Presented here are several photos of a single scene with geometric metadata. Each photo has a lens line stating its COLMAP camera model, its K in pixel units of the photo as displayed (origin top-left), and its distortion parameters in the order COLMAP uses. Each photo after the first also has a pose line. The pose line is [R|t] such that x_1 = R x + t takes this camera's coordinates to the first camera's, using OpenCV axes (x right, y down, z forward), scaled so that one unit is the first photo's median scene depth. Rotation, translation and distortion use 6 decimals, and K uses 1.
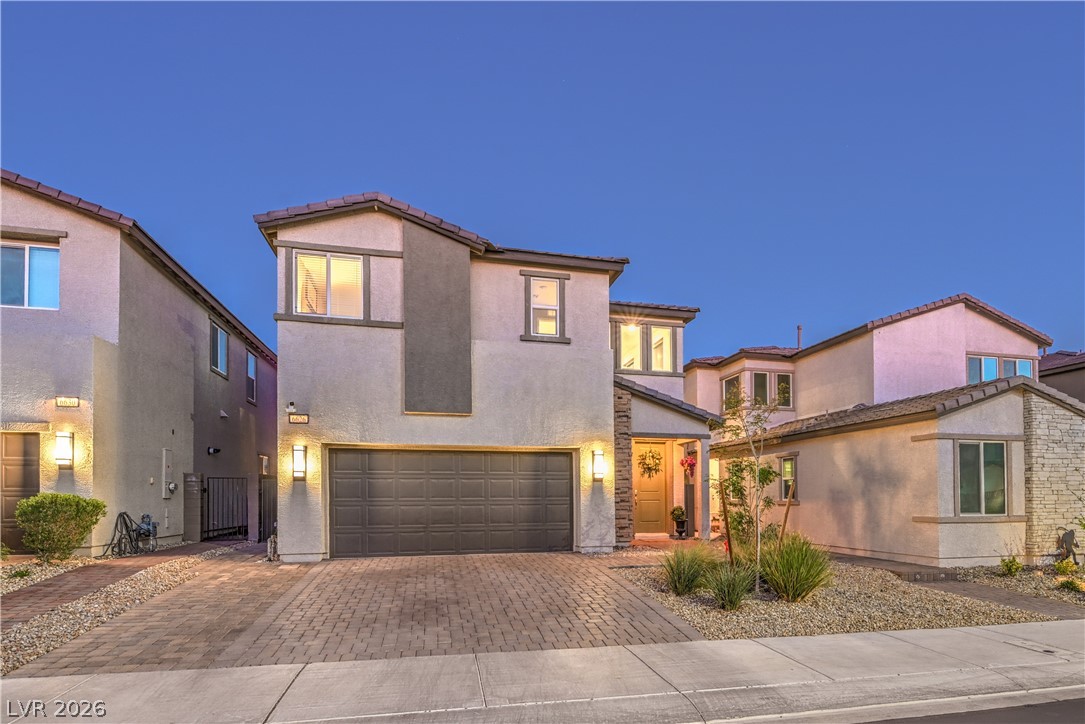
lens RADIAL K [[521.1, 0, 541.1], [0, 521.1, 524.8], [0, 0, 1]] dist [-0.003965, -0.001038]
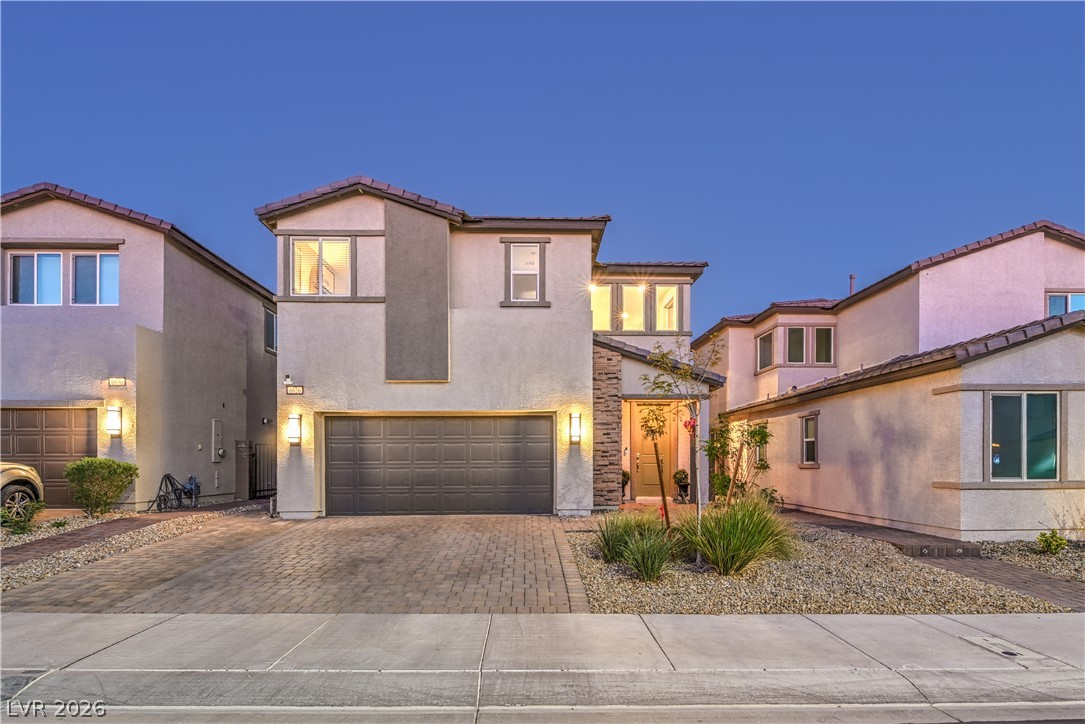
lens RADIAL K [[486.3, 0, 525.9], [0, 486.3, 493.2], [0, 0, 1]] dist [-0.001456, -0.000924]
pose [[0.980865, 0.010635, -0.194396, 0.208525], [-0.008136, 0.999874, 0.013647, -0.001810], [0.194517, -0.011804, 0.980828, 0.071560]]
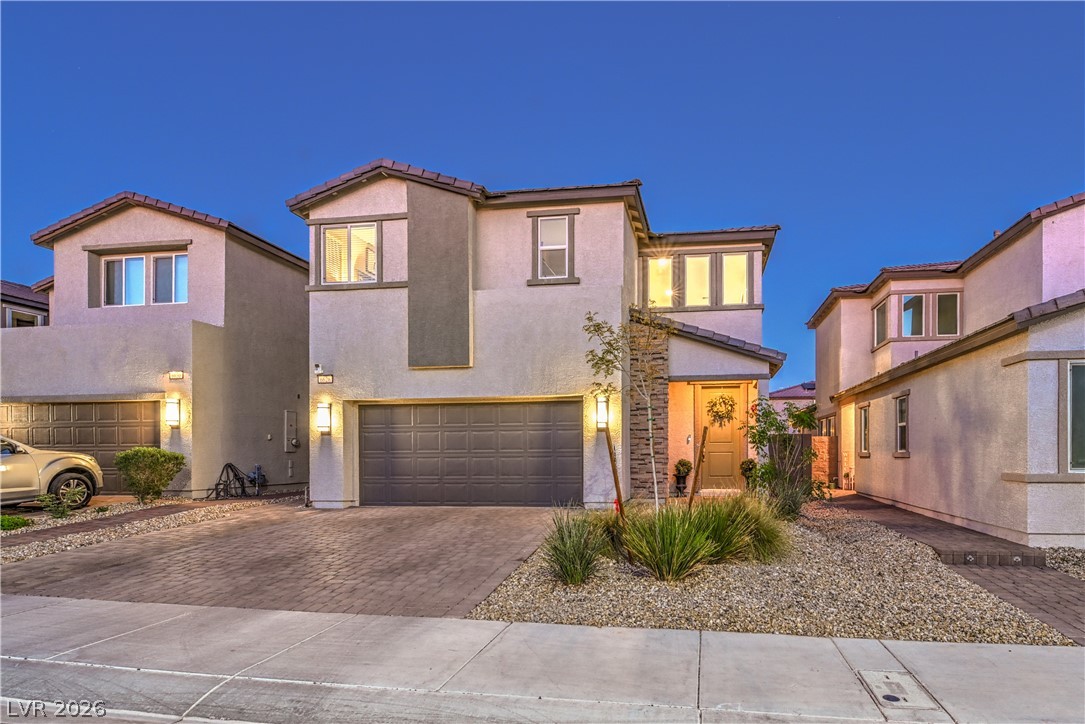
lens RADIAL K [[503.6, 0, 621.2], [0, 503.6, 485.8], [0, 0, 1]] dist [-0.005250, -0.000705]
pose [[0.943383, 0.018395, -0.331194, 0.458231], [-0.013320, 0.999757, 0.017586, -0.003540], [0.331437, -0.012179, 0.943399, 0.184208]]
